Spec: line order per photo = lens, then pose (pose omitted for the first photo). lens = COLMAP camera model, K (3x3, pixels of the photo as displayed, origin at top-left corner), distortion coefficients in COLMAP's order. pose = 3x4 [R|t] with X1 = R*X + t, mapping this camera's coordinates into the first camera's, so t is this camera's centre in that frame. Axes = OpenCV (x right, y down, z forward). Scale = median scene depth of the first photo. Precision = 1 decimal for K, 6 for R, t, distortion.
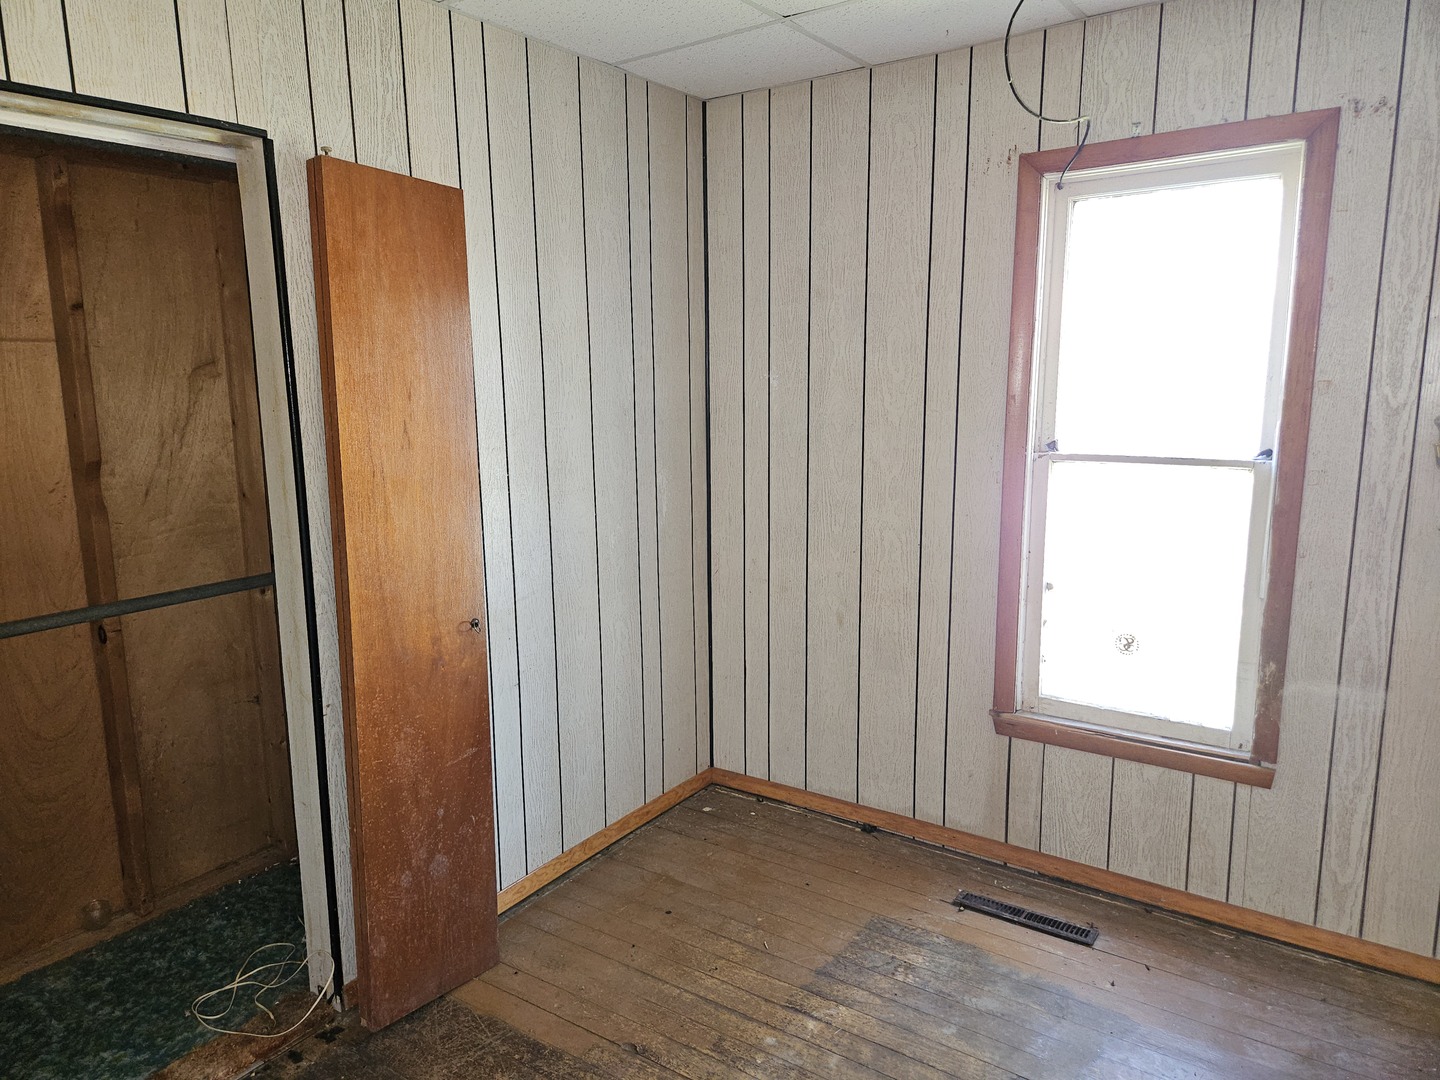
lens RADIAL K [[955.8, 0, 716.9], [0, 955.8, 540.6], [0, 0, 1]] dist [0.053364, -0.043409]
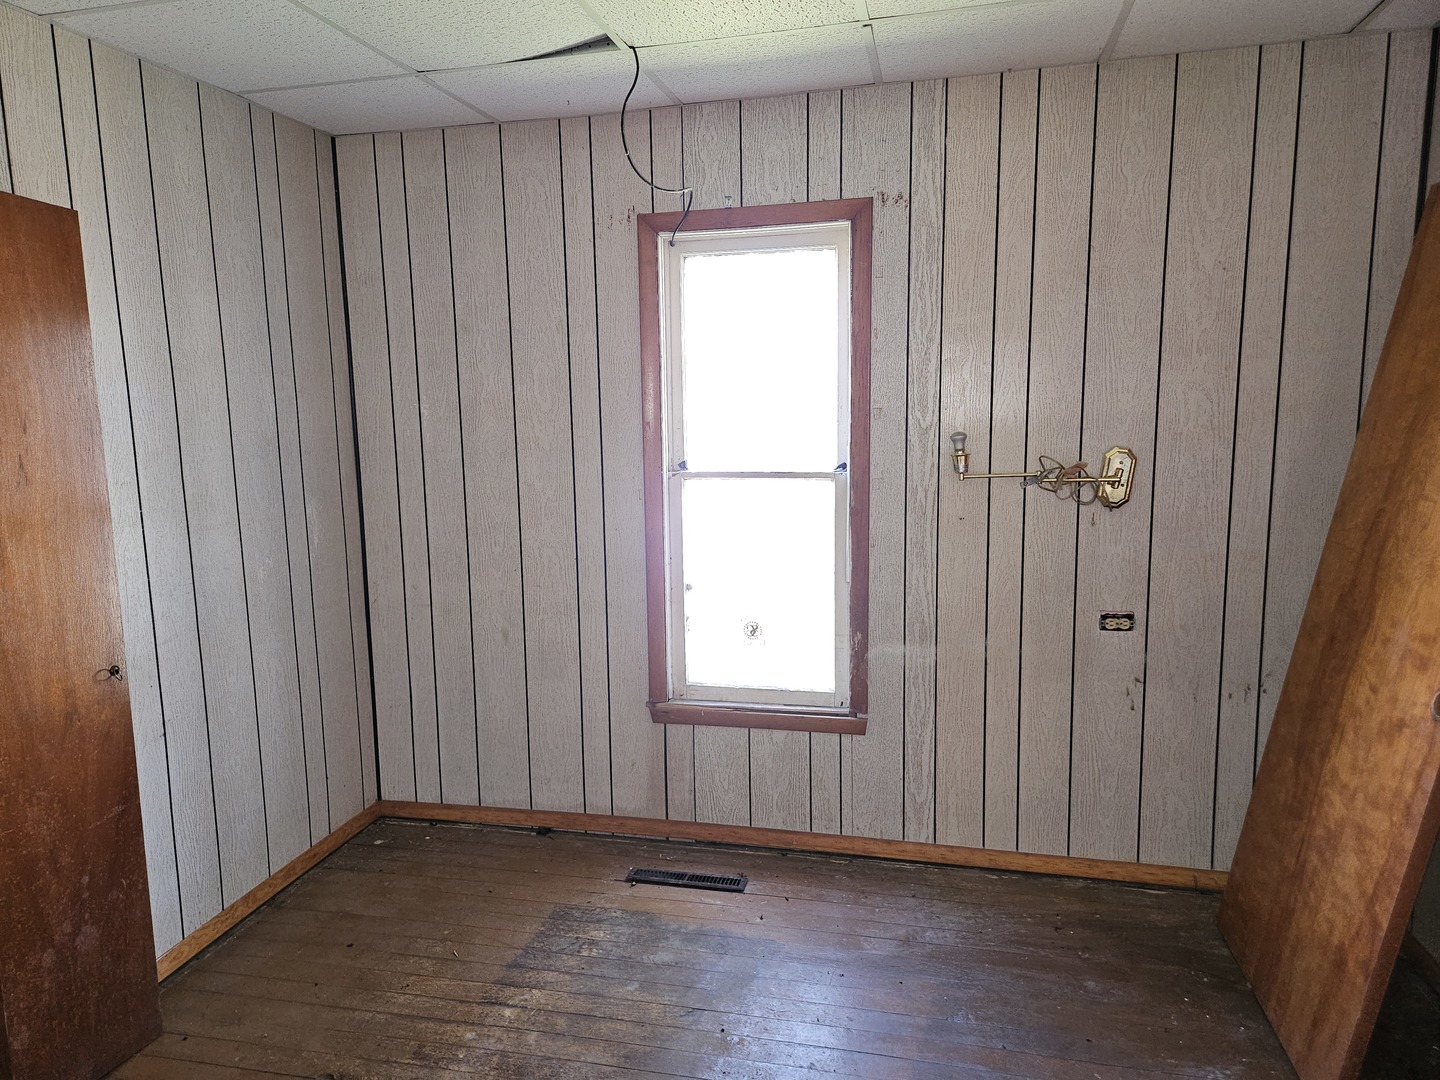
lens RADIAL K [[955.8, 0, 726.3], [0, 955.8, 546.7], [0, 0, 1]] dist [0.053364, -0.043409]
pose [[0.924386, -0.061816, 0.376416, -0.045406], [0.071616, 0.997359, -0.012082, 0.017984], [-0.374675, 0.038126, 0.926372, -0.089445]]
